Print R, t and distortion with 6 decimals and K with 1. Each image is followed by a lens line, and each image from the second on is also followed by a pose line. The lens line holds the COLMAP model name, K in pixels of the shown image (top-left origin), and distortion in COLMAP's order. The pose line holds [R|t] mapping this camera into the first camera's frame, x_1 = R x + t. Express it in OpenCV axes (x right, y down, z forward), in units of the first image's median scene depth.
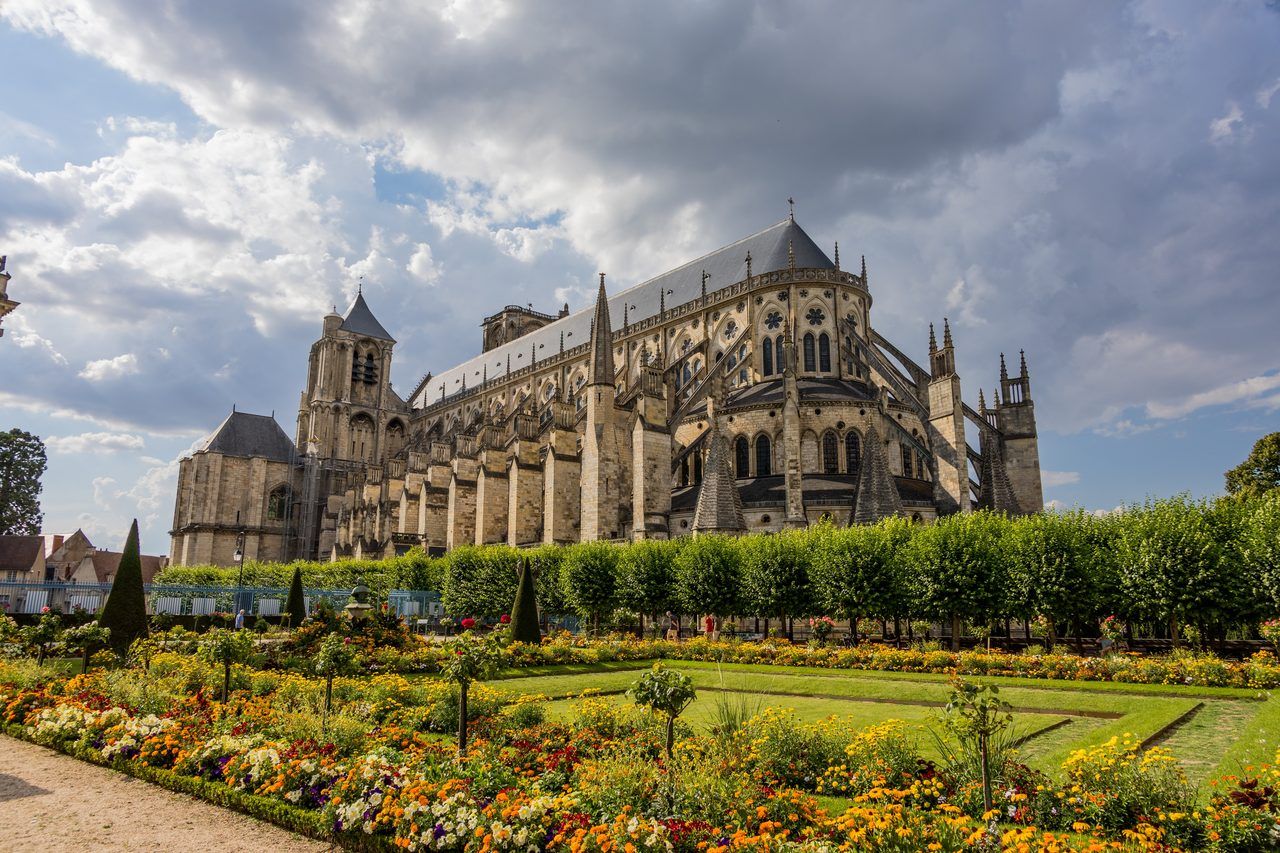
lens RADIAL K [[835.4, 0, 640.0], [0, 835.4, 426.5], [0, 0, 1]] dist [-0.028245, 0.002398]
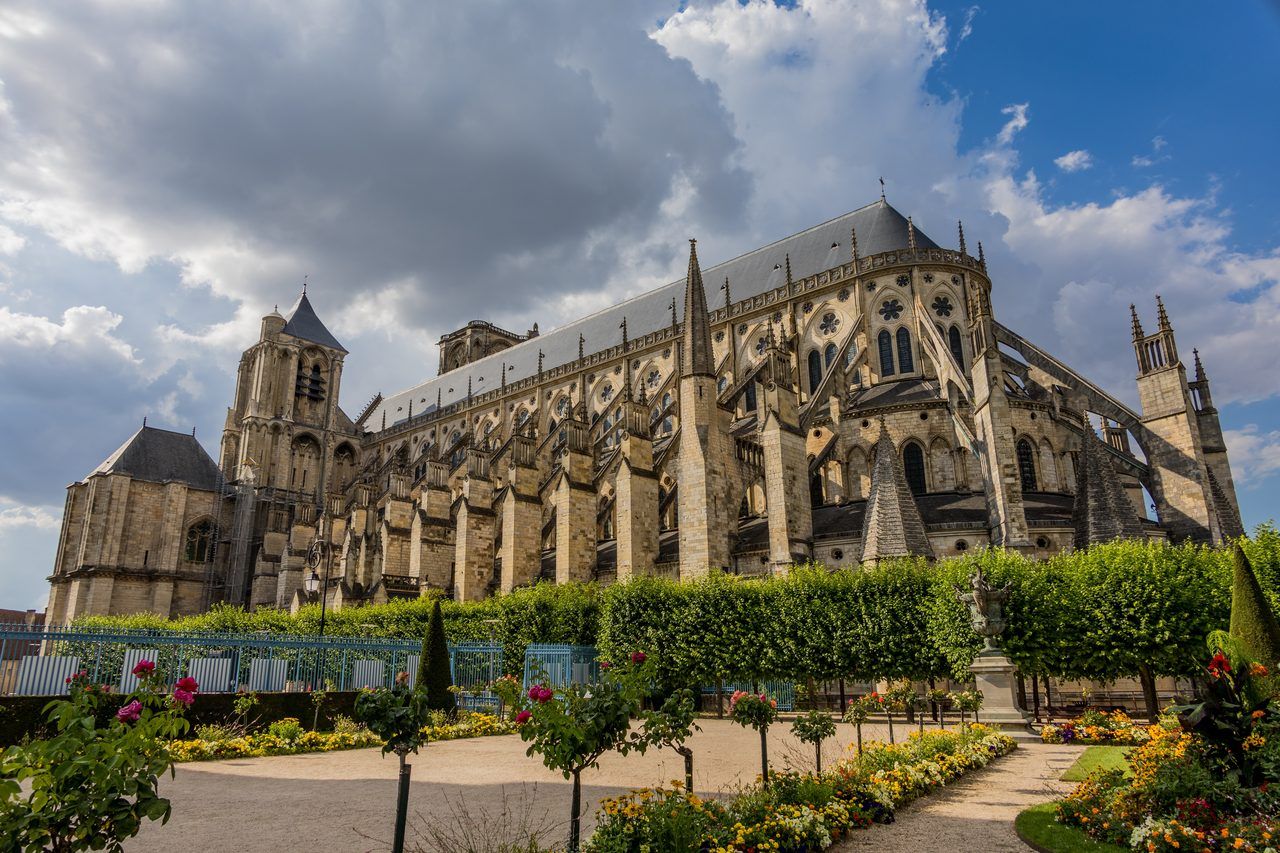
lens RADIAL K [[835.4, 0, 640.0], [0, 835.4, 426.5], [0, 0, 1]] dist [-0.028245, 0.002398]
pose [[0.990791, 0.024154, 0.133230, -0.134626], [-0.014781, 0.997374, -0.070896, 0.034490], [-0.134593, 0.068274, 0.988546, 0.163140]]
